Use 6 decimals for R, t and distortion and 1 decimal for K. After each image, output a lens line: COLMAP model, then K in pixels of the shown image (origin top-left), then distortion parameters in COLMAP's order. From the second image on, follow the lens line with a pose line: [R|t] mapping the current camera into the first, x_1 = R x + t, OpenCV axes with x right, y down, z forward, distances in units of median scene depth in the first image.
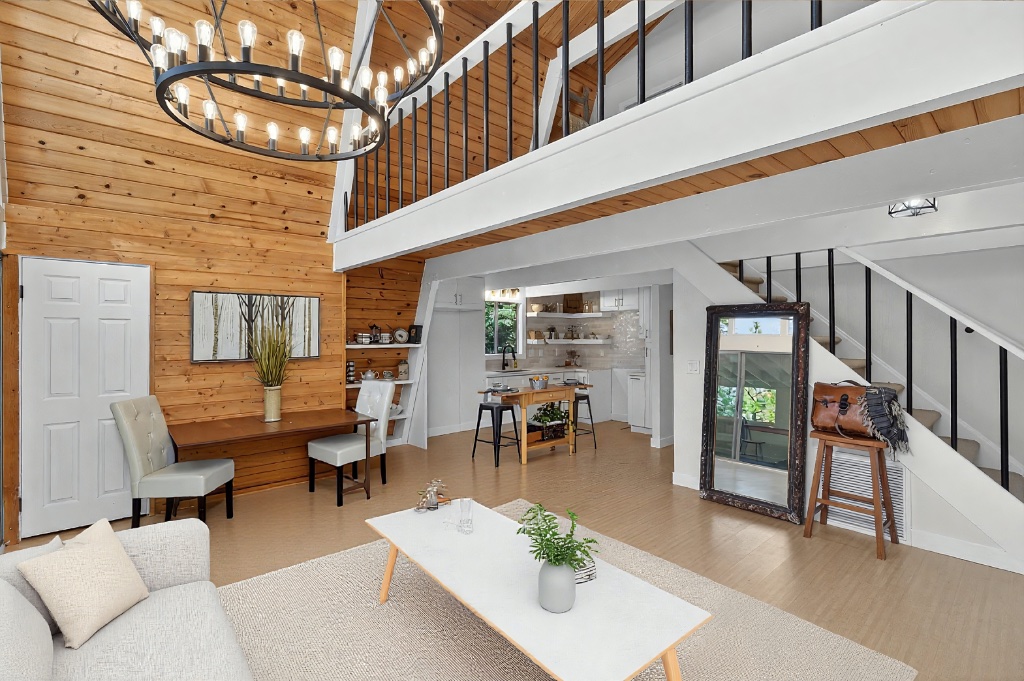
lens RADIAL K [[462.7, 0, 510.7], [0, 462.7, 335.1], [0, 0, 1]] dist [0.003819, 0.000267]
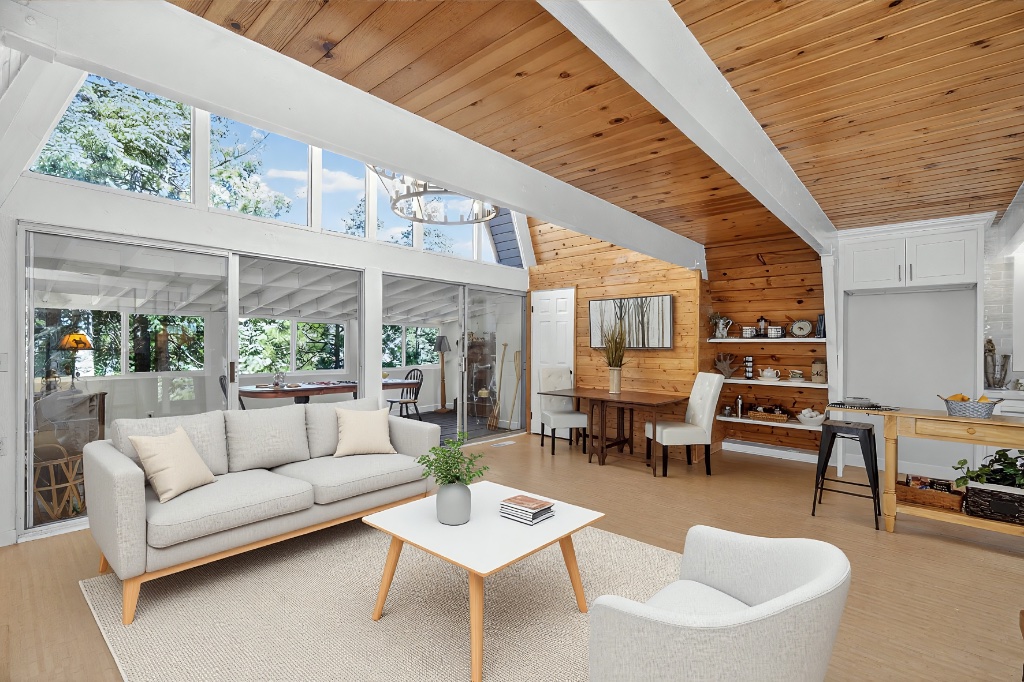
lens RADIAL K [[462.7, 0, 504.5], [0, 462.7, 340.7], [0, 0, 1]] dist [0.003819, 0.000267]
pose [[0.128202, 0.005391, -0.991733, 0.541658], [0.002542, 0.999980, 0.005765, 0.017982], [0.991745, -0.003260, 0.128186, 0.379338]]
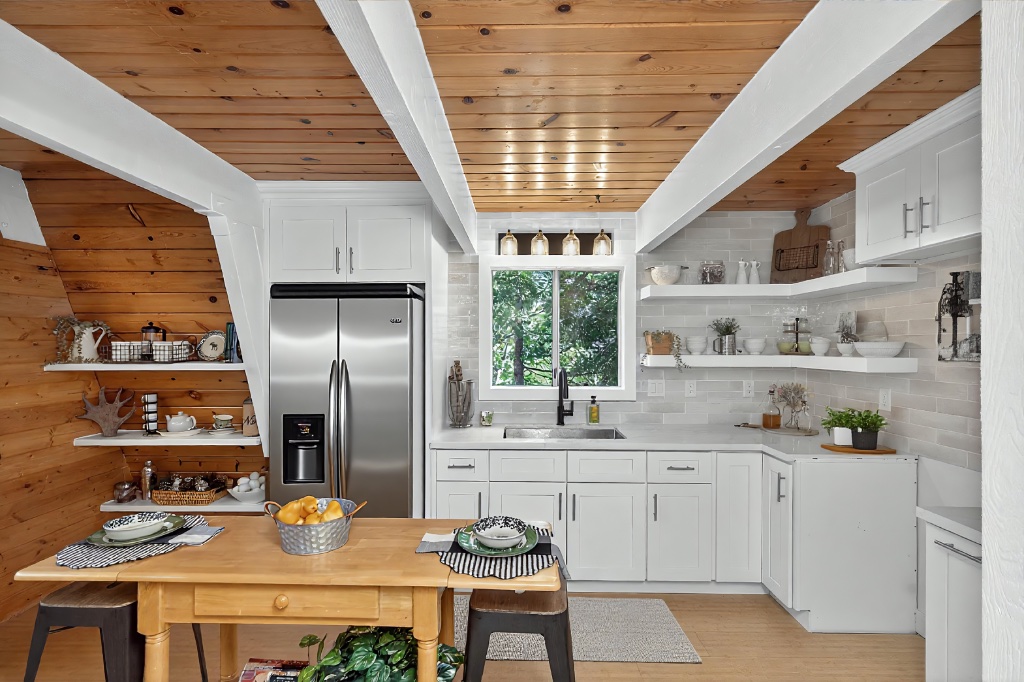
lens RADIAL K [[462.7, 0, 510.0], [0, 462.7, 342.0], [0, 0, 1]] dist [0.003819, 0.000267]
pose [[0.742558, 0.000450, -0.669782, 0.321642], [0.000229, 1.000000, 0.000925, -0.002572], [0.669782, -0.000841, 0.742557, 0.884960]]
